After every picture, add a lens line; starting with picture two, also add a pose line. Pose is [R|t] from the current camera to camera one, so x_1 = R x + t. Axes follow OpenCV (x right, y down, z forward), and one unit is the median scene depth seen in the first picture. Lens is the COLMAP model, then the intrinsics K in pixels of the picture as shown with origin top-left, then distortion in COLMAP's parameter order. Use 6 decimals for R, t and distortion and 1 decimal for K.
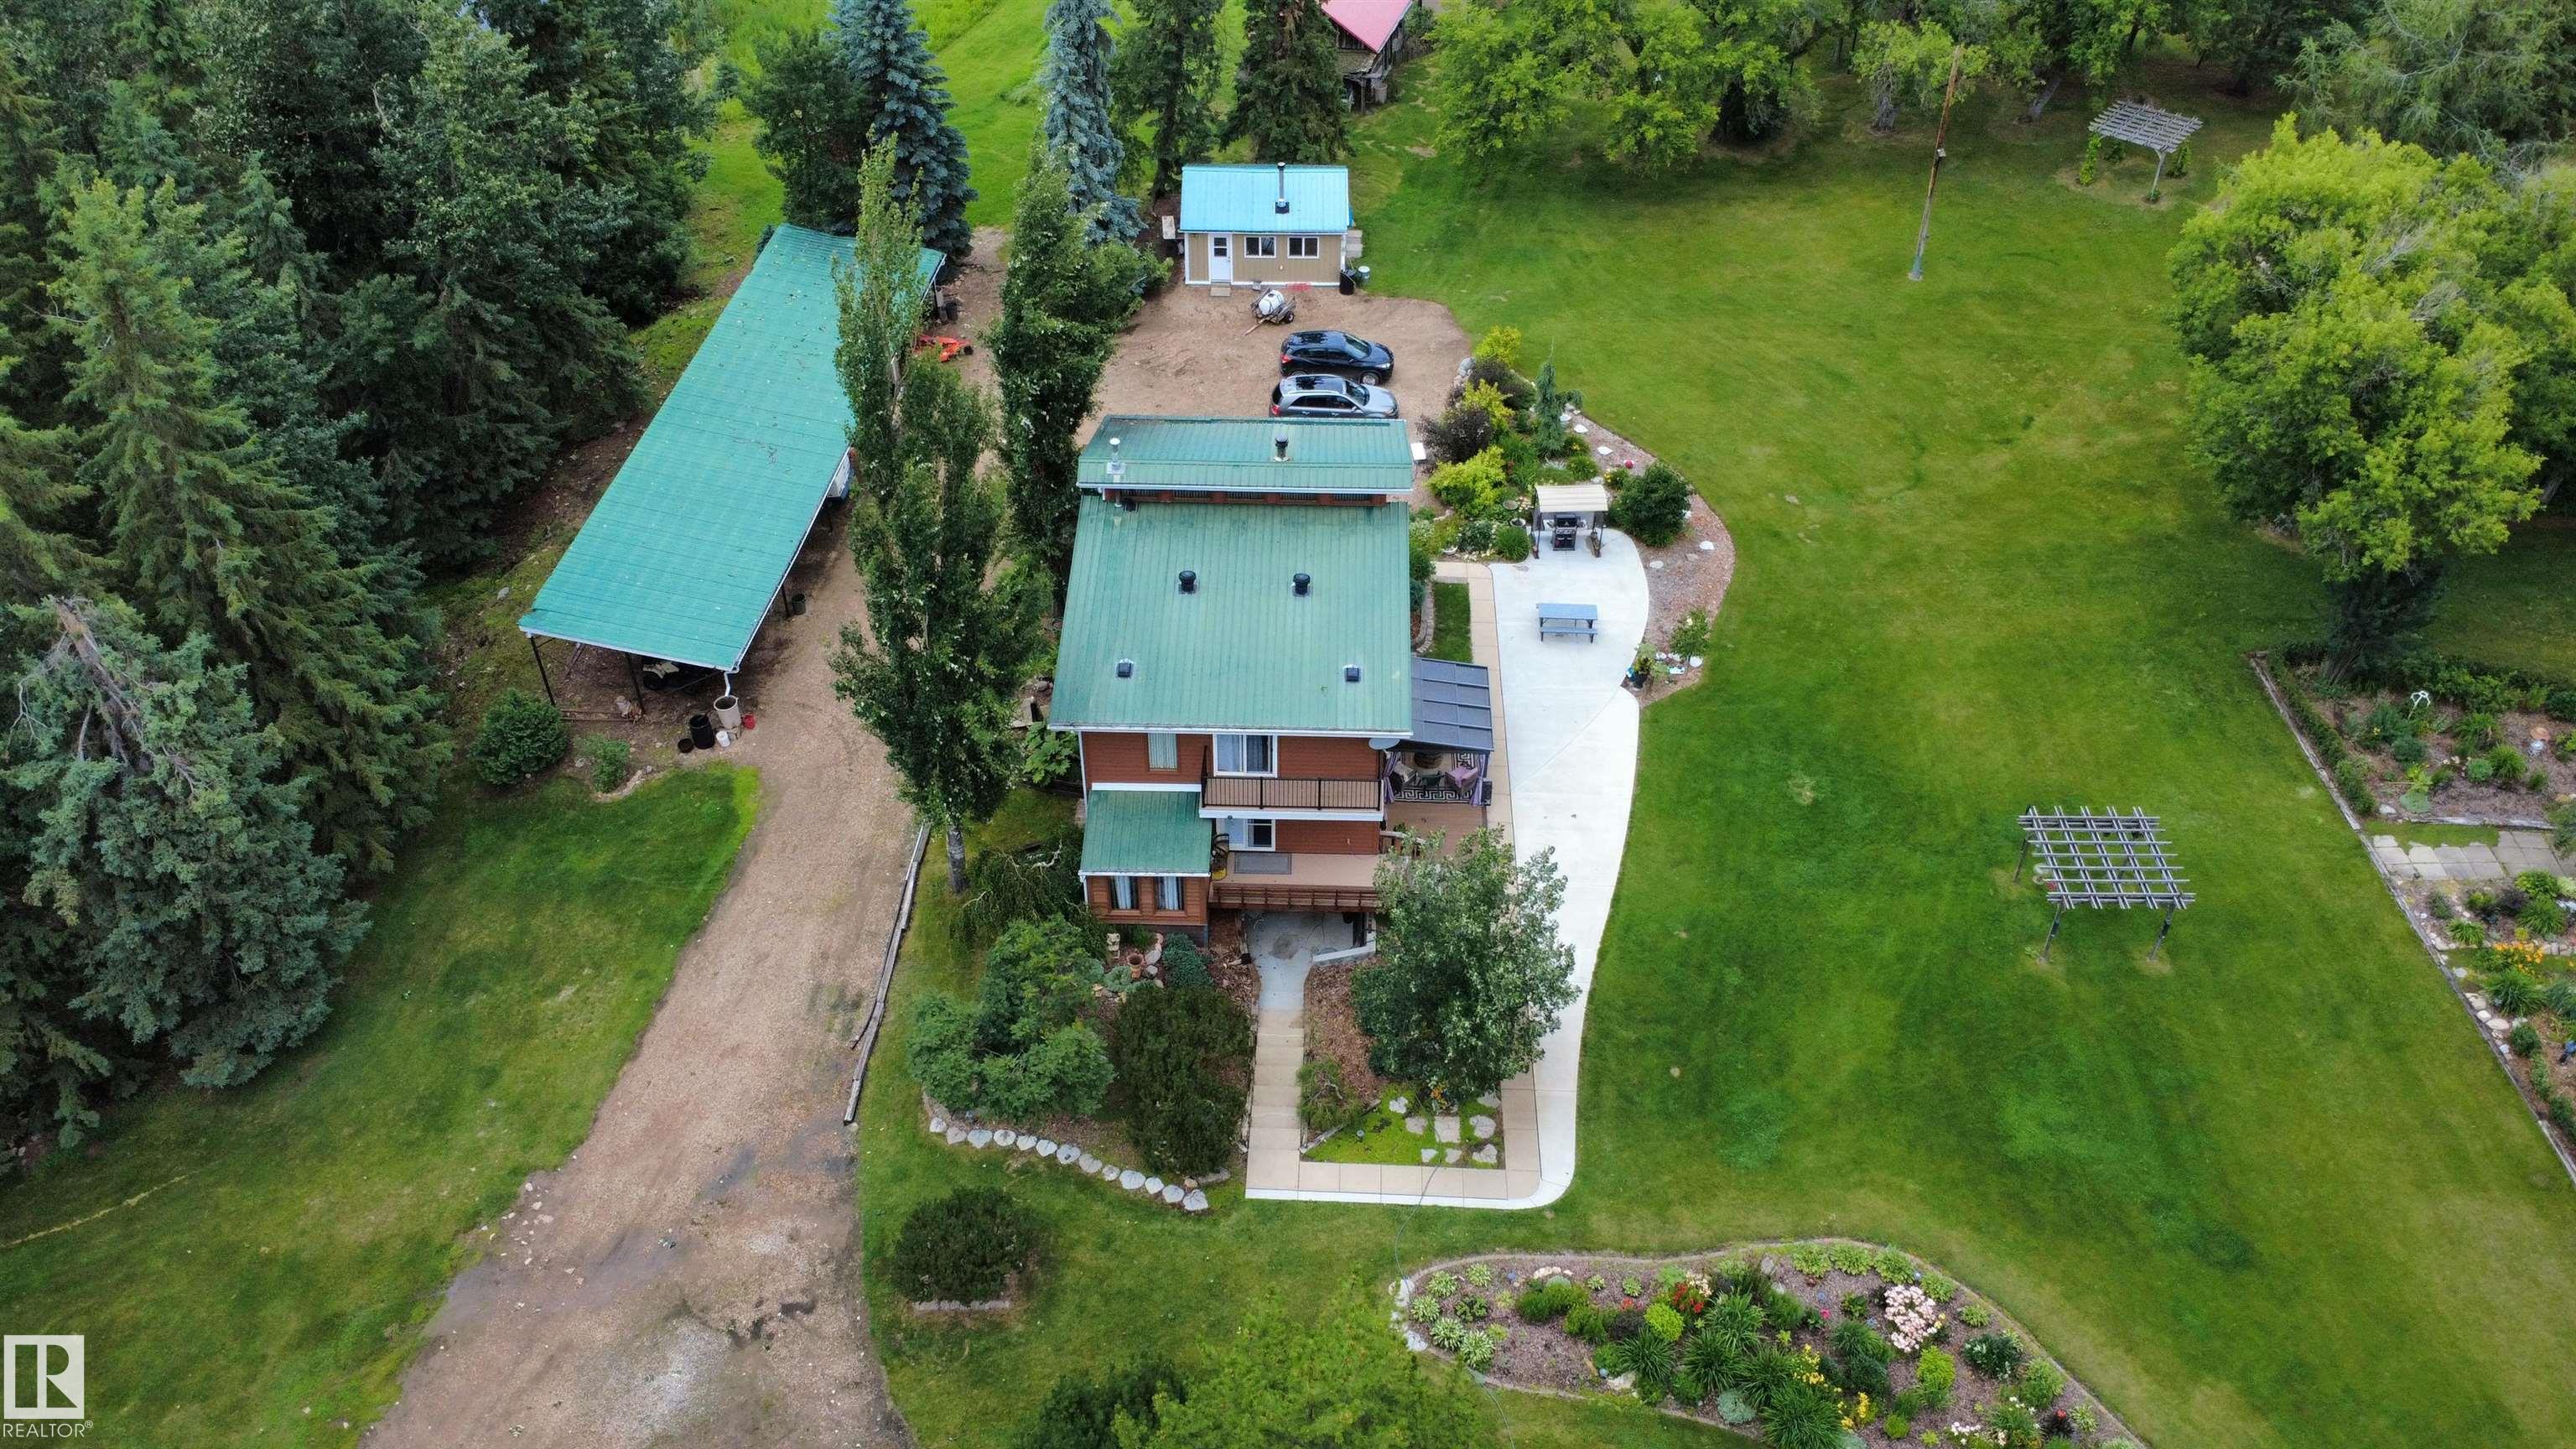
lens RADIAL K [[1927.2, 0, 1290.9], [0, 1927.2, 718.9], [0, 0, 1]] dist [0.009509, -0.000239]
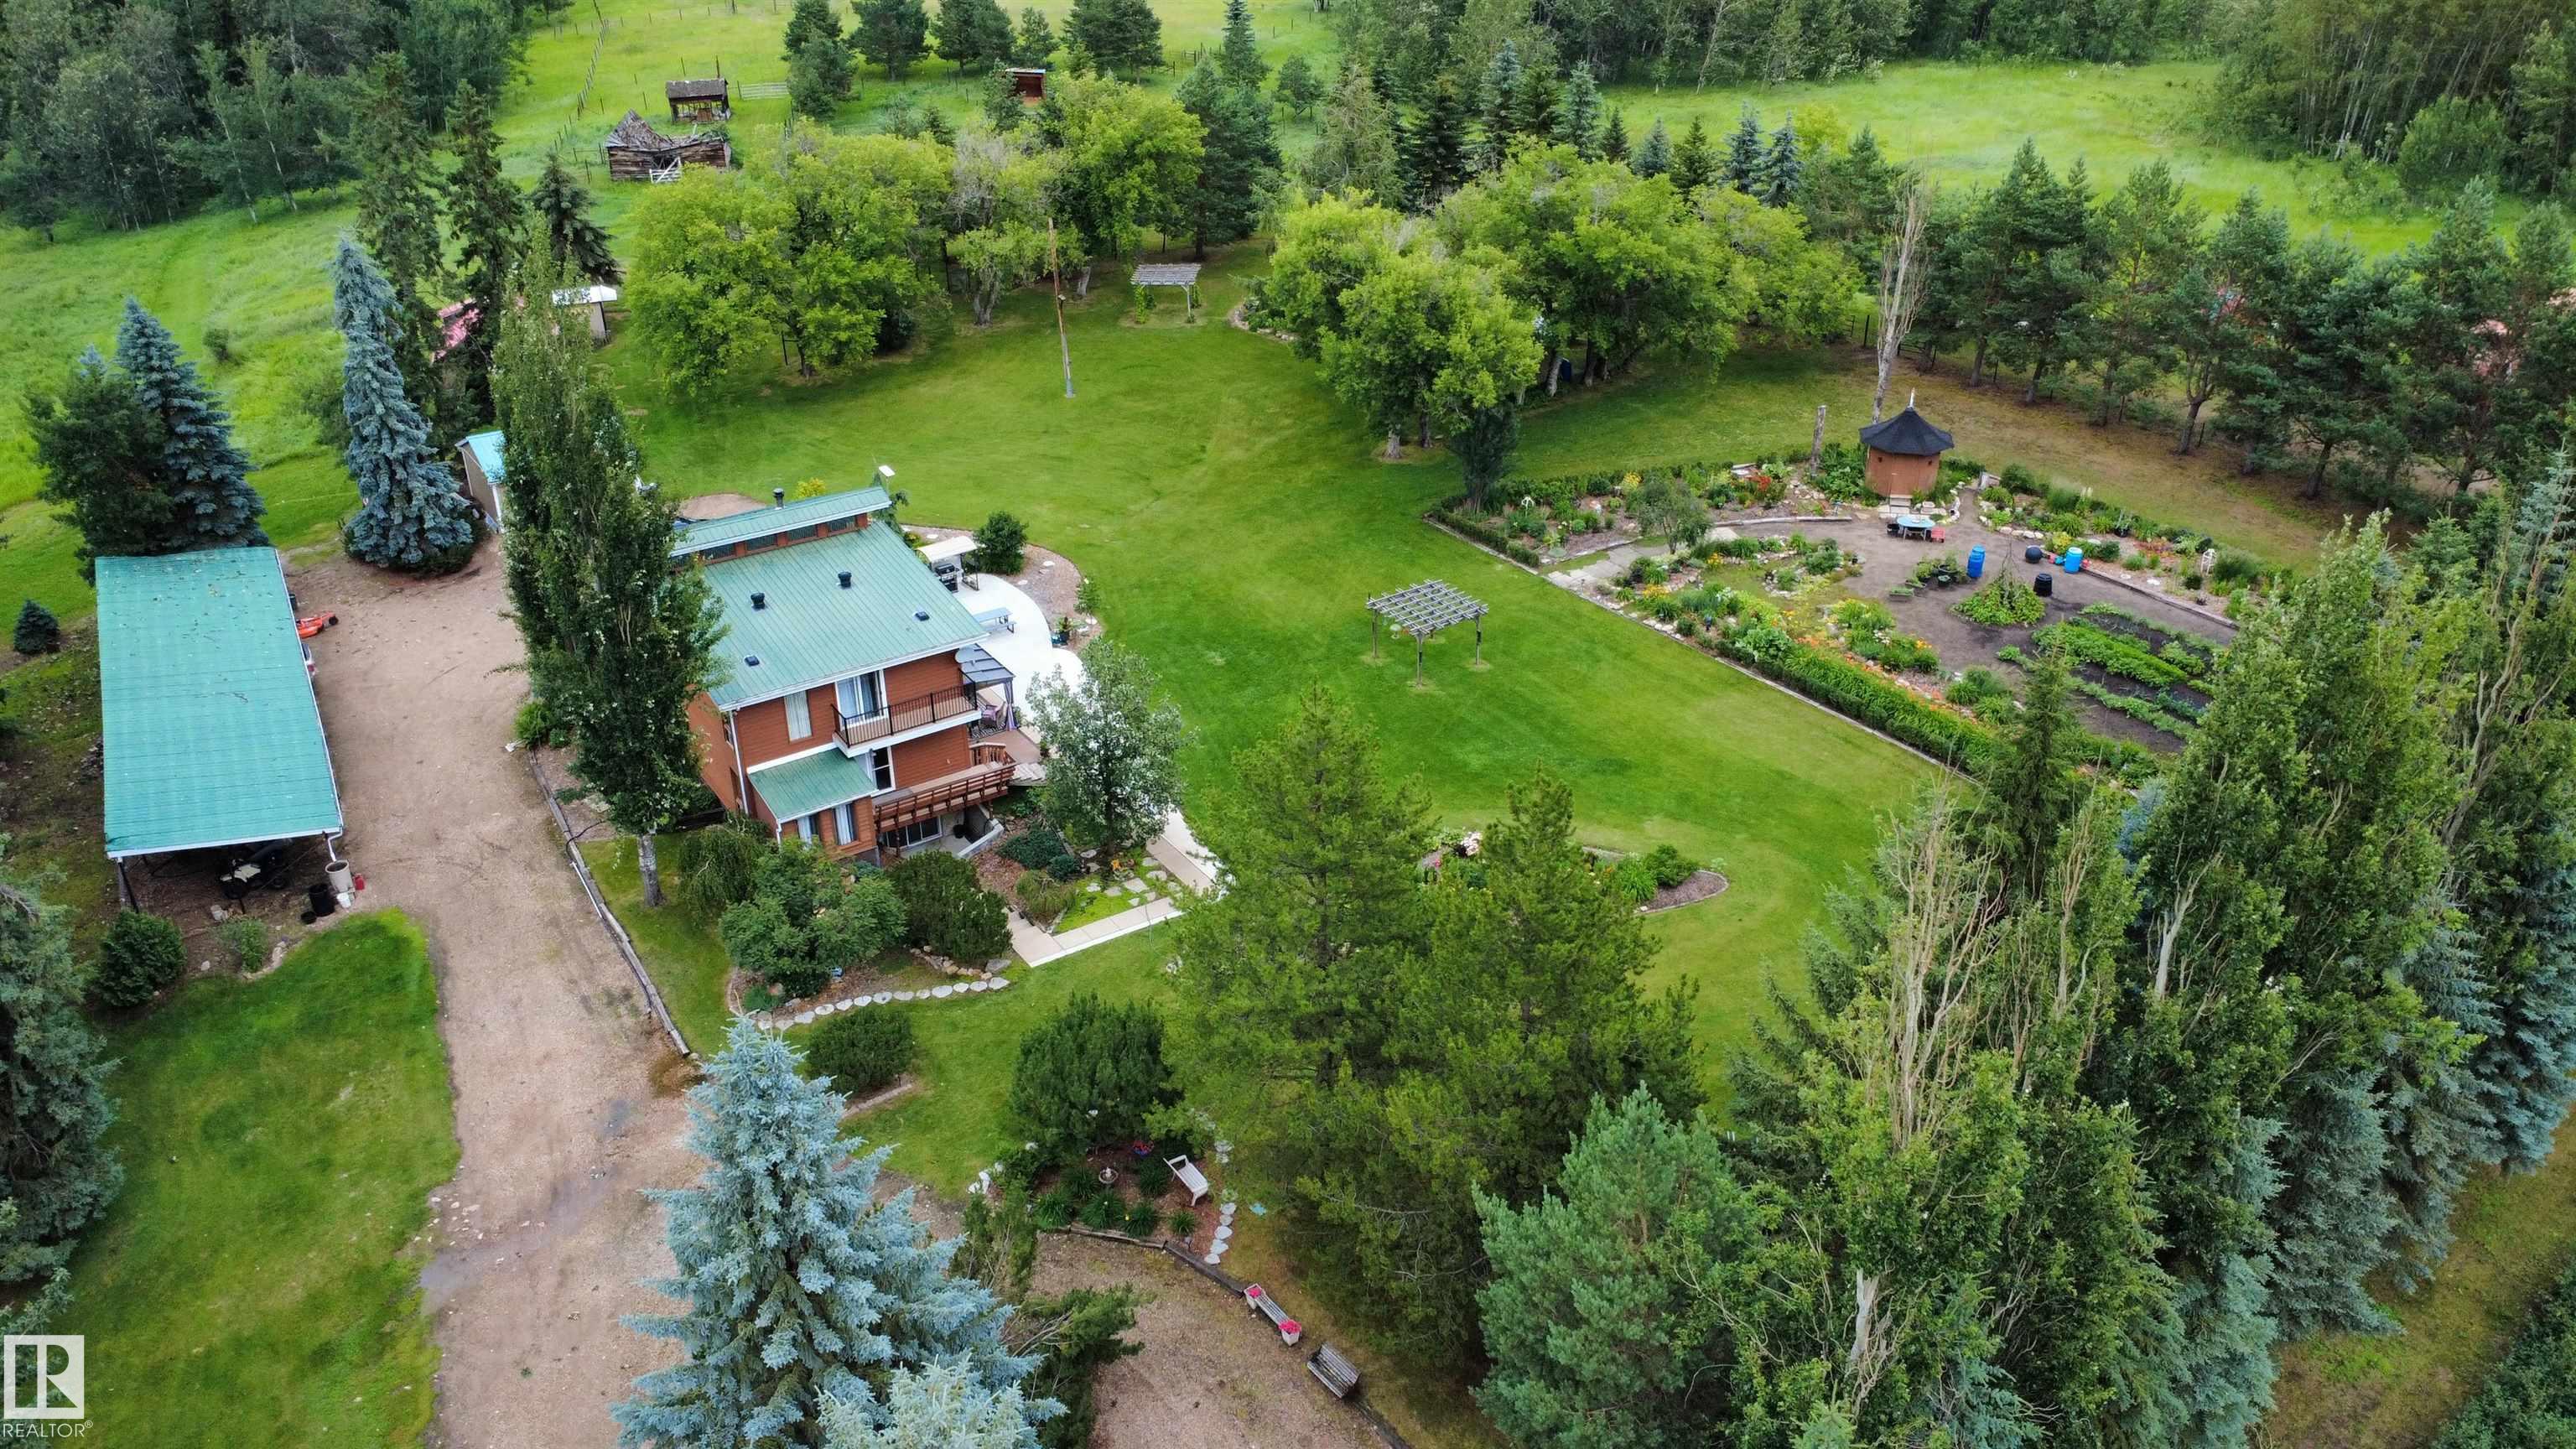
lens RADIAL K [[1927.2, 0, 1272.1], [0, 1927.2, 714.2], [0, 0, 1]] dist [0.009509, -0.000239]
pose [[0.819340, -0.281249, 0.499581, -0.414913], [0.386905, 0.914302, -0.119820, 0.266326], [-0.423068, 0.291464, 0.857941, -0.178607]]
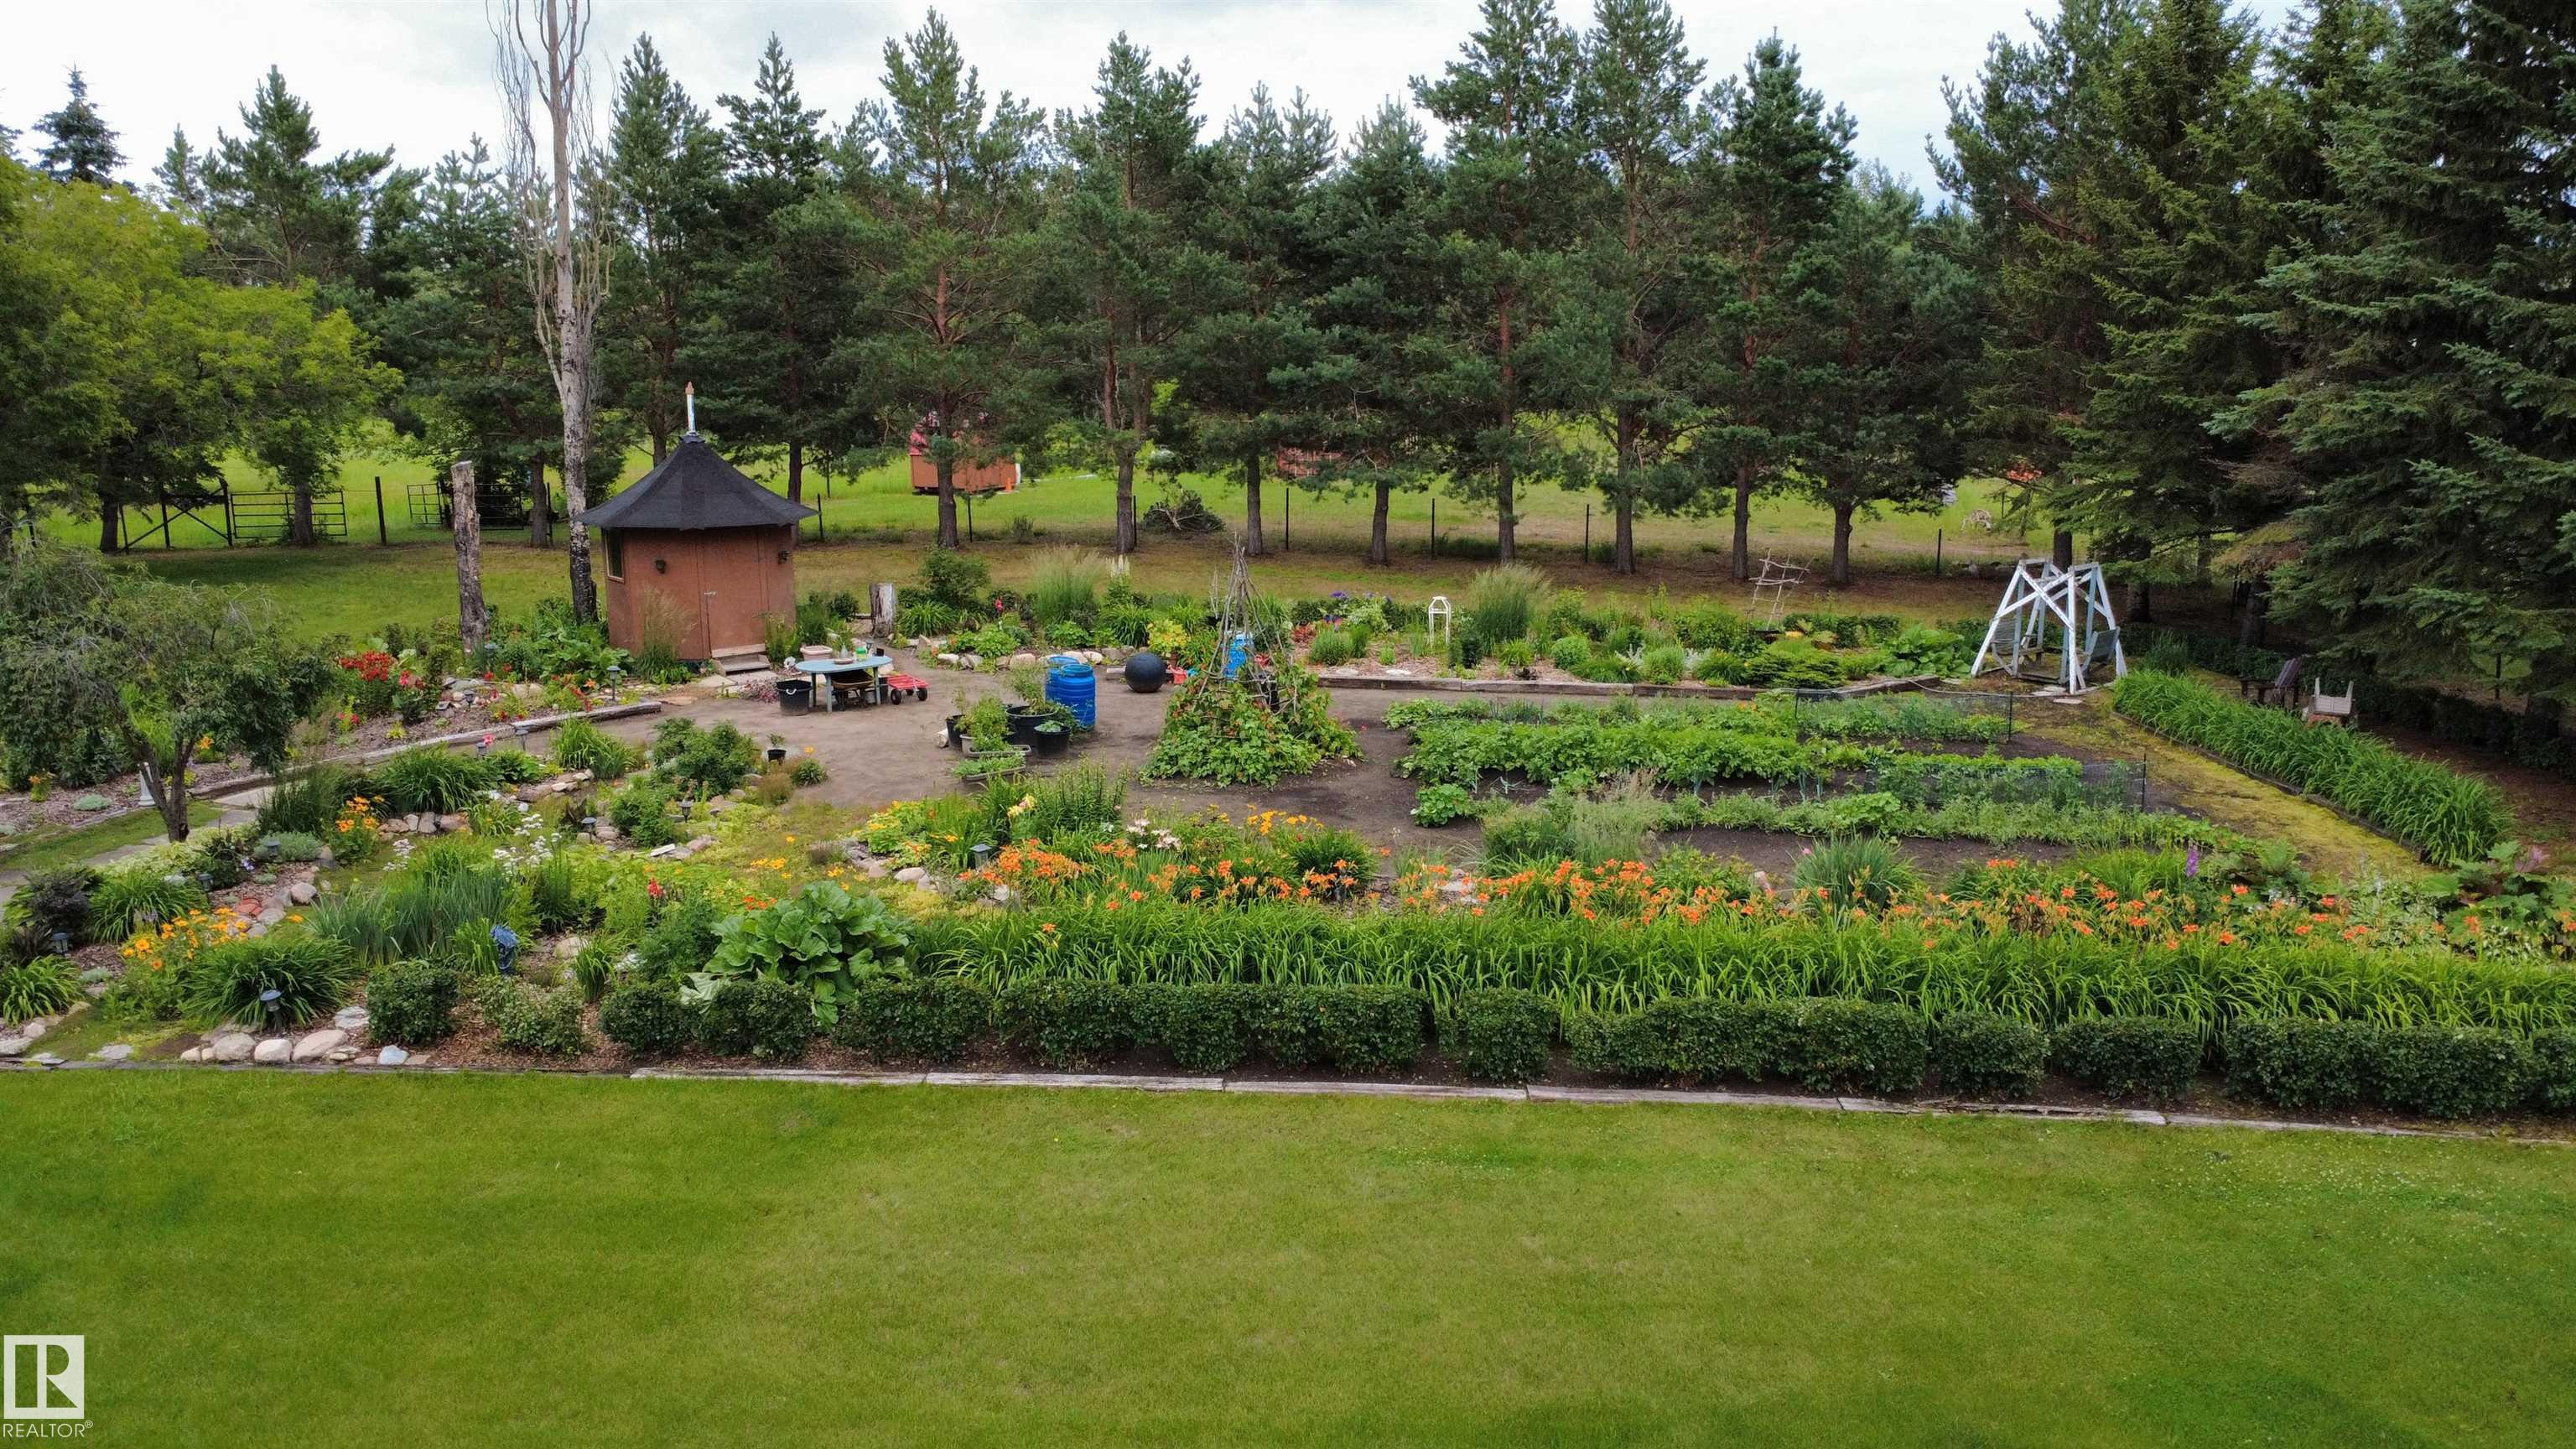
lens RADIAL K [[1927.2, 0, 1278.1], [0, 1927.2, 727.1], [0, 0, 1]] dist [0.009509, -0.000239]
pose [[0.090146, -0.203893, 0.974834, 0.295505], [0.659791, 0.745433, 0.094899, 0.182304], [-0.746023, 0.634632, 0.201724, 0.716598]]
